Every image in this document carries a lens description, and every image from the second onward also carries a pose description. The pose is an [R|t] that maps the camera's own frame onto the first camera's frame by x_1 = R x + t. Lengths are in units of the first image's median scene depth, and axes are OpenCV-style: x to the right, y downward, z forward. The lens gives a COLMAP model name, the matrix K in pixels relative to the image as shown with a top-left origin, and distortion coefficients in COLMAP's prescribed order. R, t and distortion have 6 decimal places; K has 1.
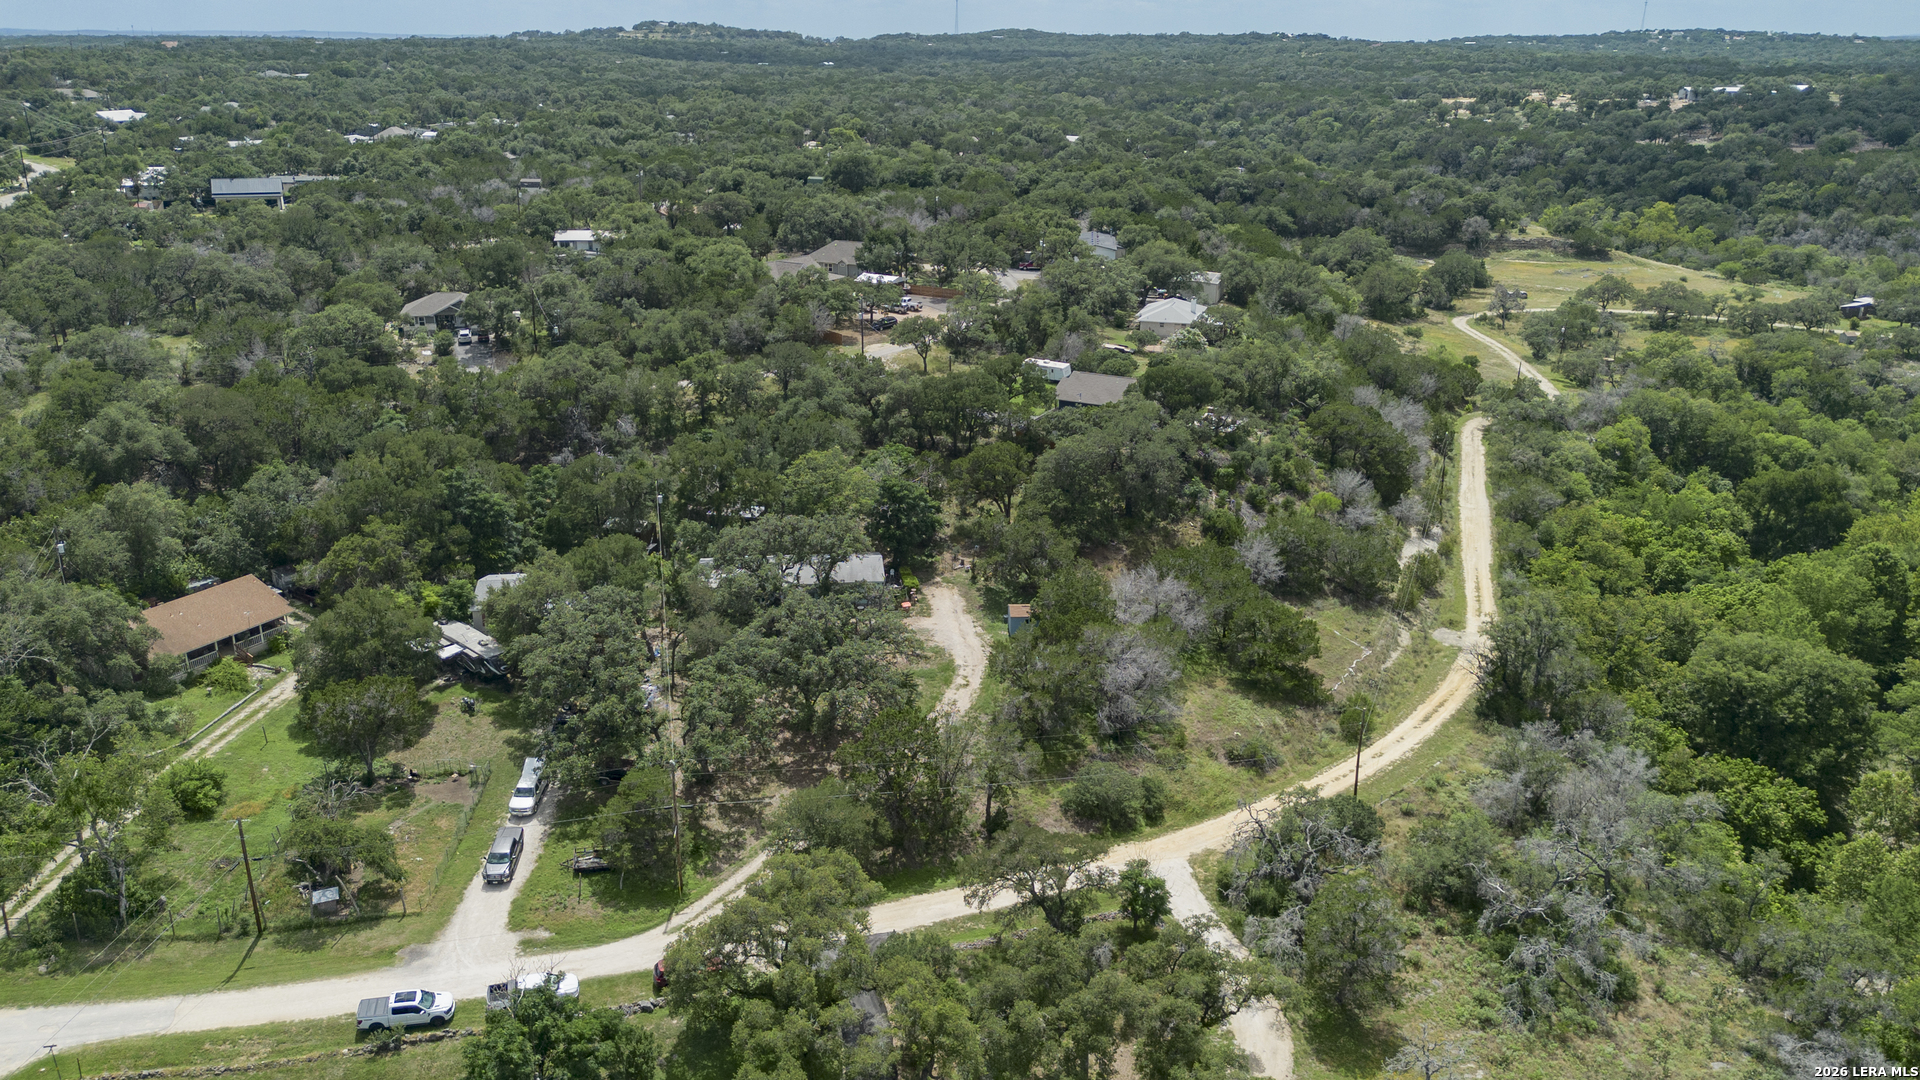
lens RADIAL K [[1387.8, 0, 960.0], [0, 1387.8, 540.0], [0, 0, 1]] dist [0.003359, -0.000756]
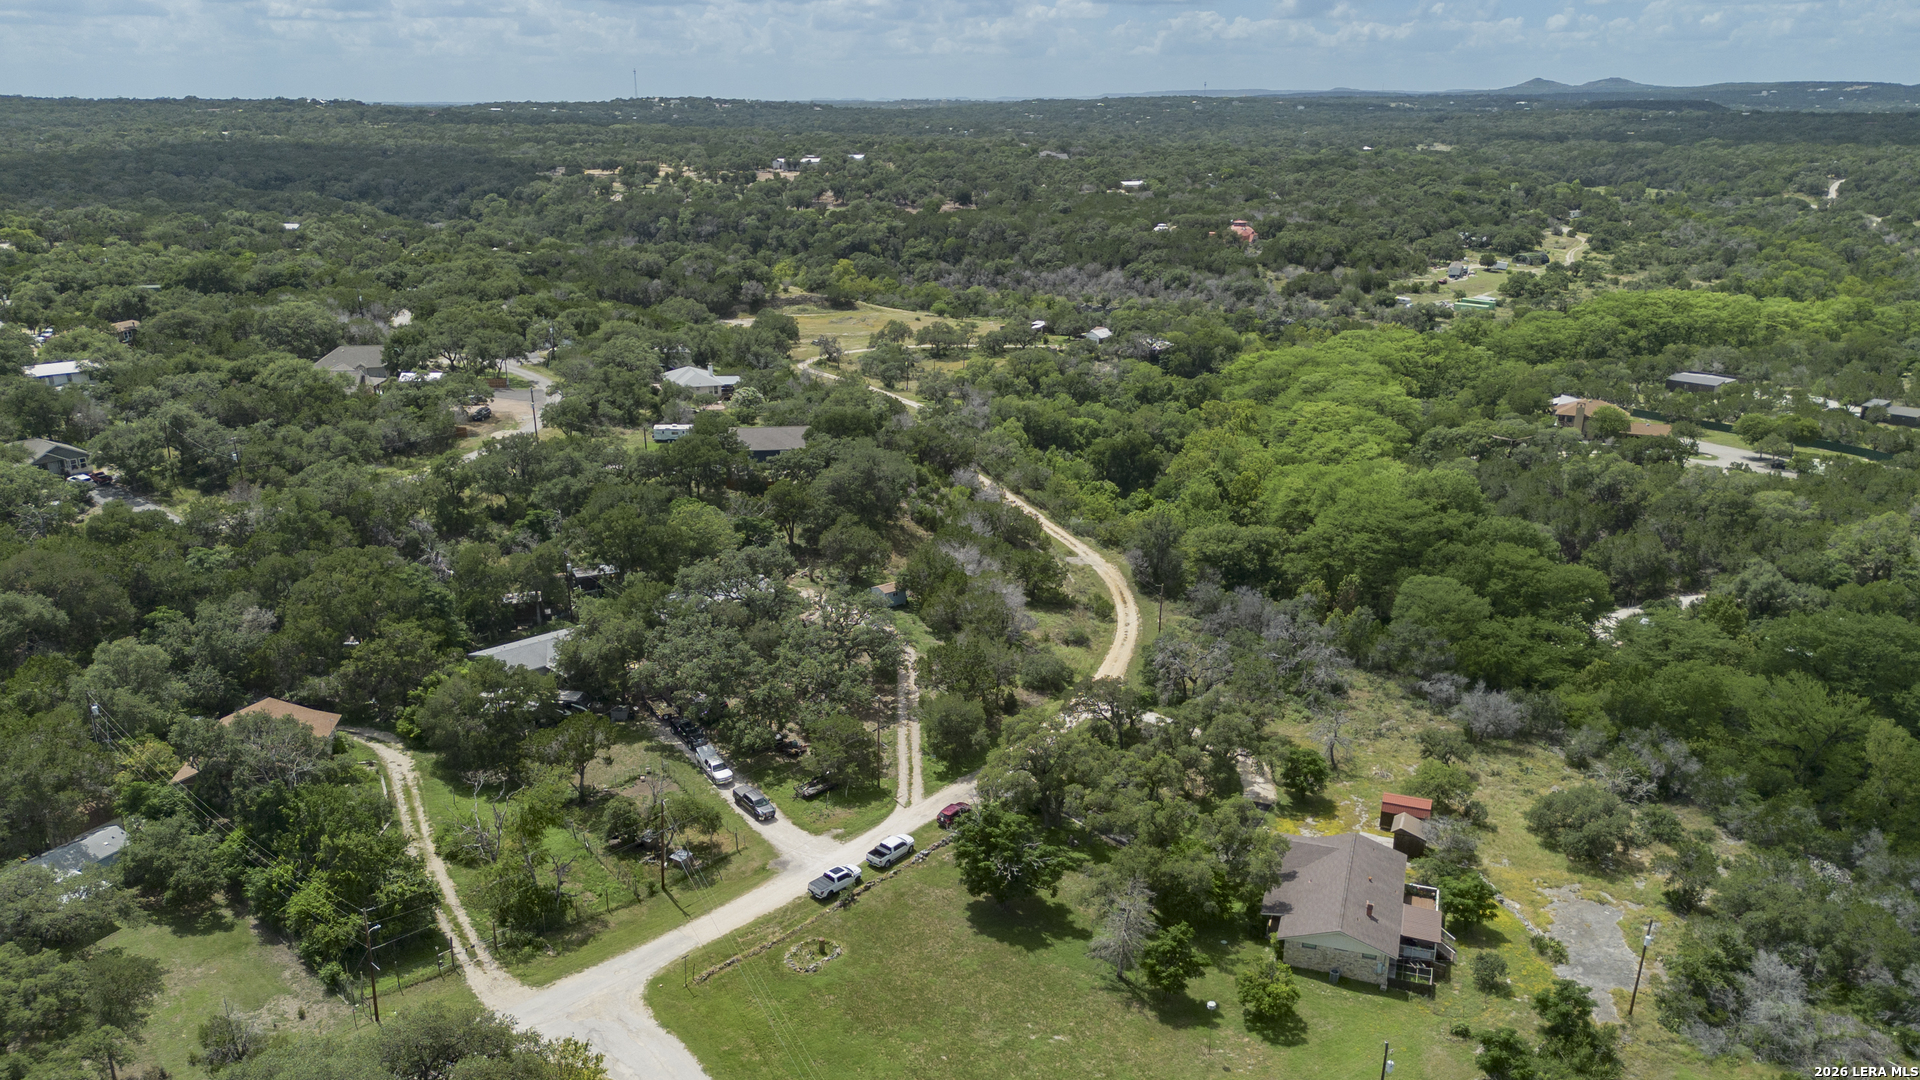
lens RADIAL K [[1387.8, 0, 960.0], [0, 1387.8, 540.0], [0, 0, 1]] dist [0.003359, -0.000756]
pose [[0.803290, -0.172821, 0.569963, -0.252016], [0.197318, 0.980153, 0.019102, -0.003431], [-0.561952, 0.097120, 0.821448, -0.072424]]
